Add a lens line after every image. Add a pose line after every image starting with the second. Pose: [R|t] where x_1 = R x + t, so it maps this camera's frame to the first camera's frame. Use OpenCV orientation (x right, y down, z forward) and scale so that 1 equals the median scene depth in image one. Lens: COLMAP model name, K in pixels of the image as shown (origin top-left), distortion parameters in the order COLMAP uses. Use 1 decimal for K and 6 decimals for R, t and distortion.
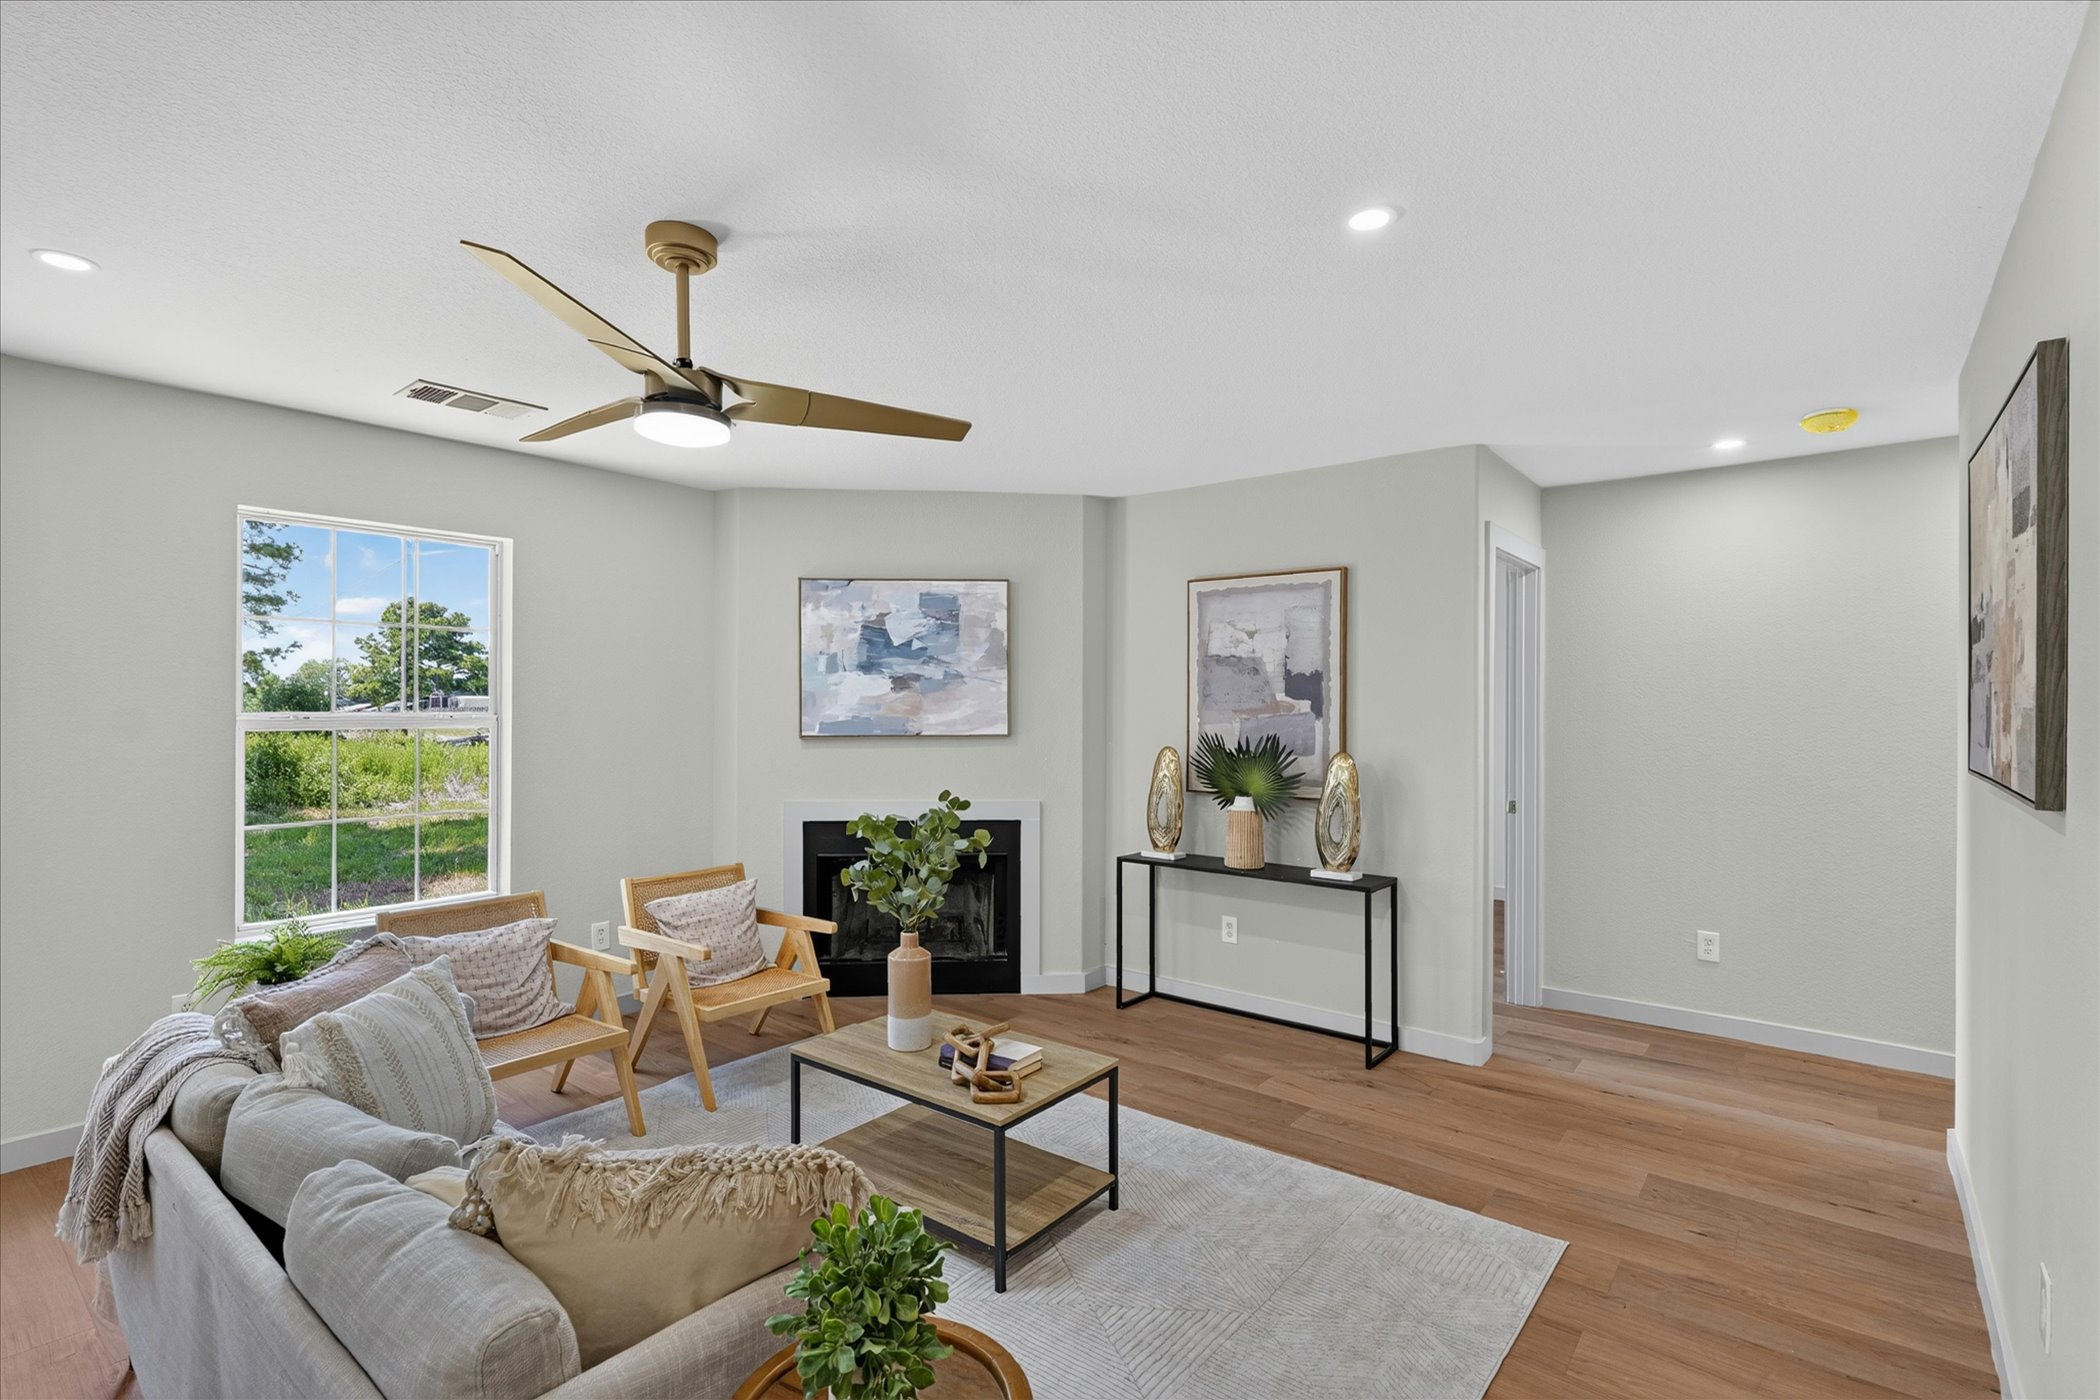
lens RADIAL K [[983.6, 0, 1039.9], [0, 983.6, 714.1], [0, 0, 1]] dist [0.003782, -0.000026]
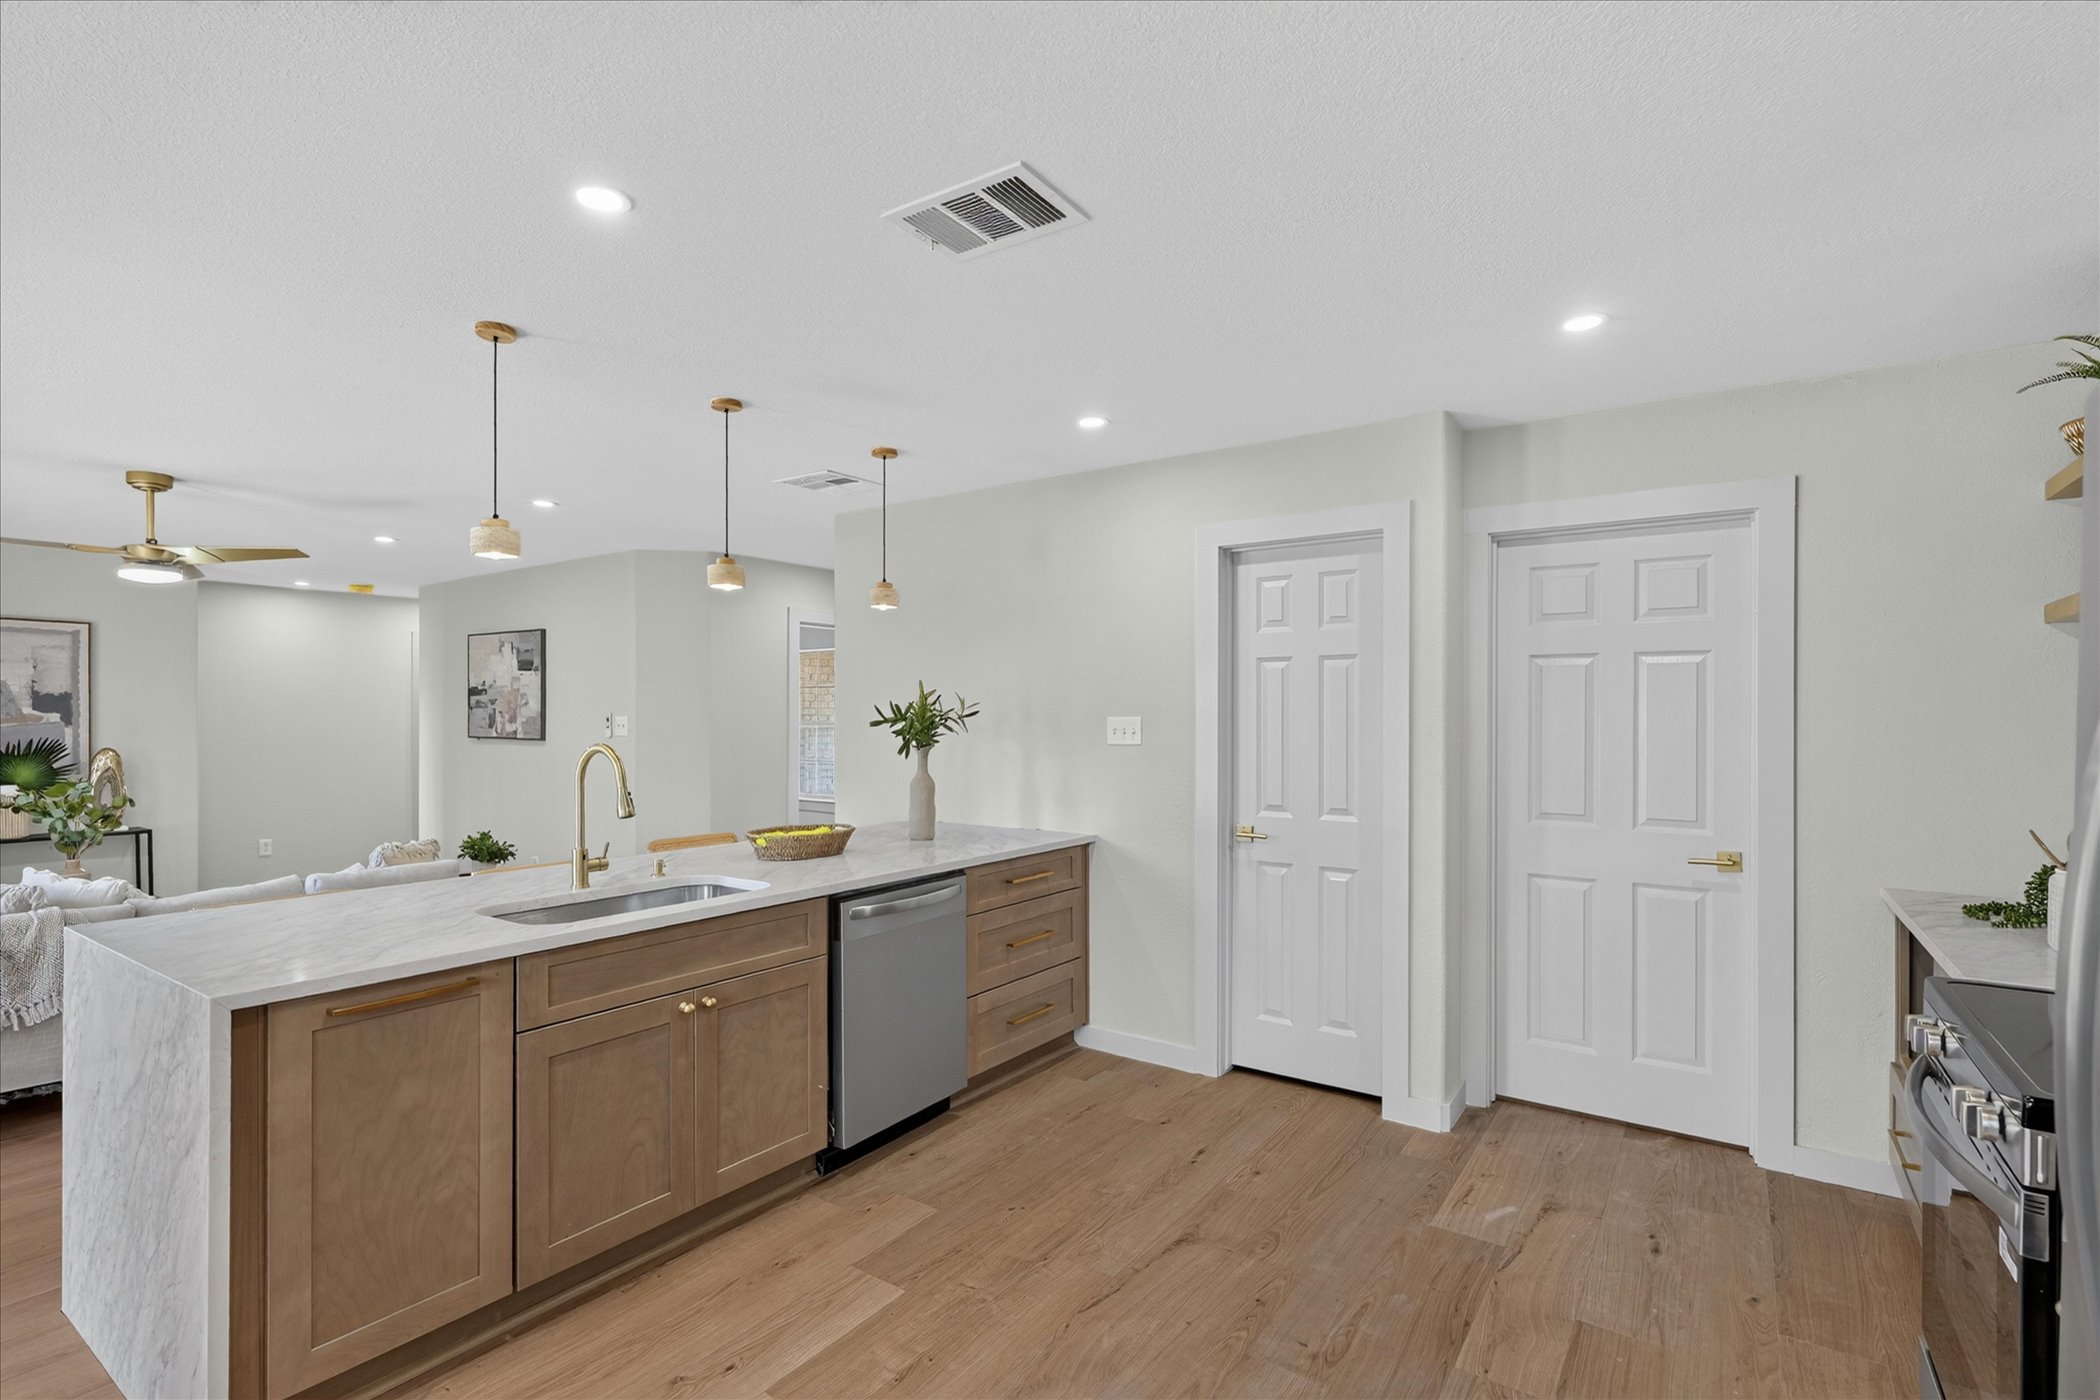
lens RADIAL K [[983.6, 0, 1039.9], [0, 983.6, 714.1], [0, 0, 1]] dist [0.003782, -0.000026]
pose [[-0.068372, -0.002809, 0.997656, -1.135665], [0.009233, 0.999951, 0.003449, -0.004152], [-0.997617, 0.009447, -0.068343, -0.280295]]
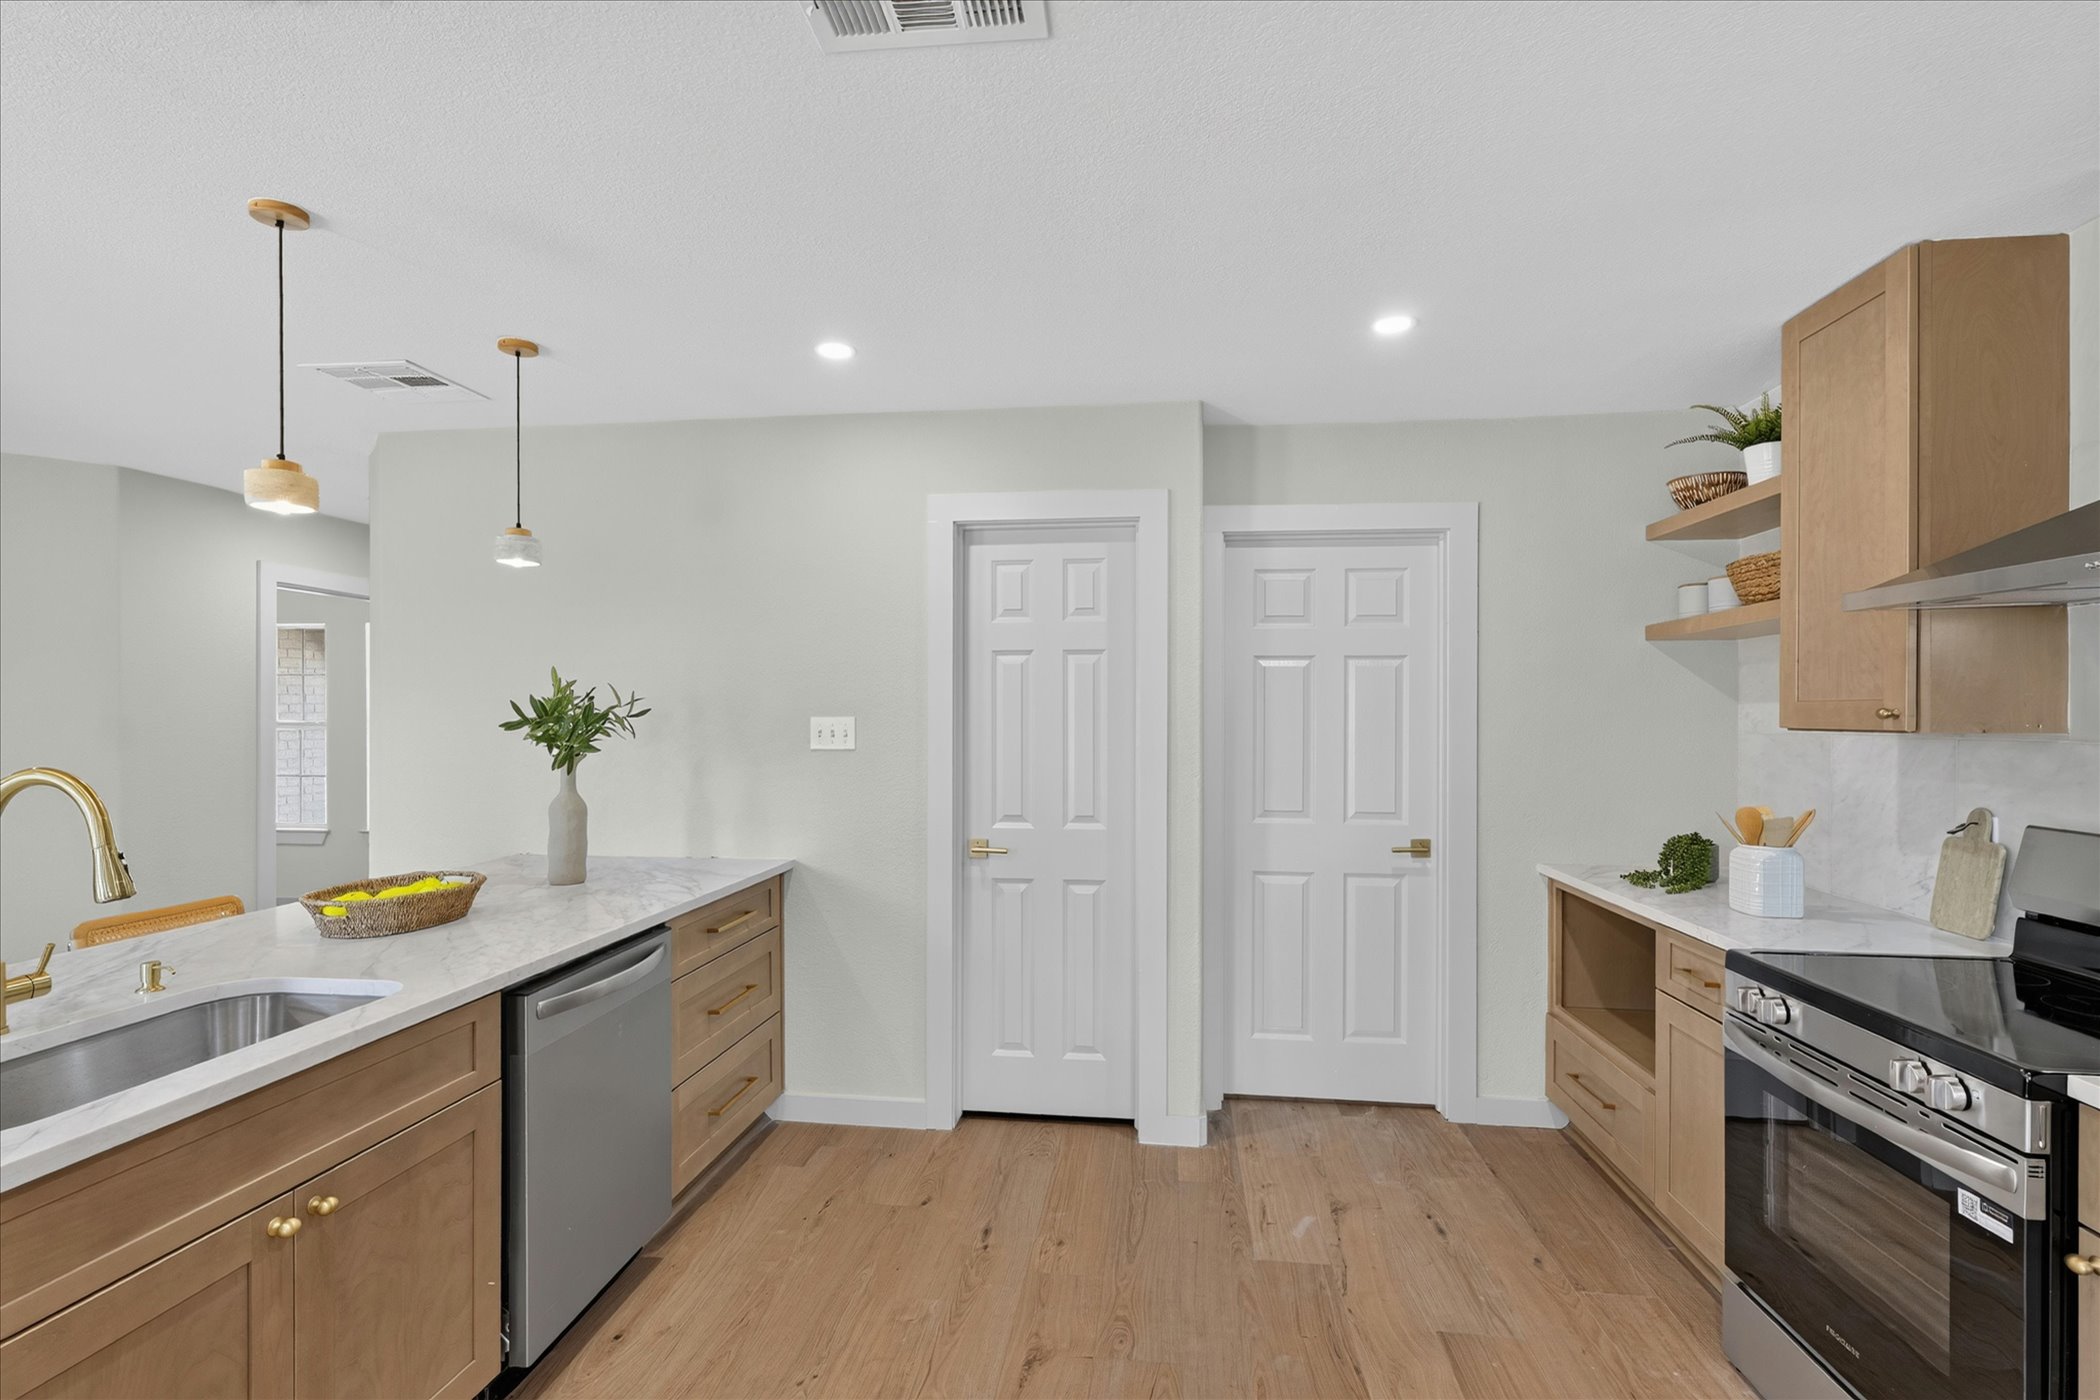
lens RADIAL K [[983.6, 0, 1039.9], [0, 983.6, 714.1], [0, 0, 1]] dist [0.003782, -0.000026]
pose [[-0.528667, -0.004789, 0.848816, -0.968864], [0.004891, 0.999950, 0.008688, -0.005386], [-0.848815, 0.008745, -0.528617, -0.159725]]
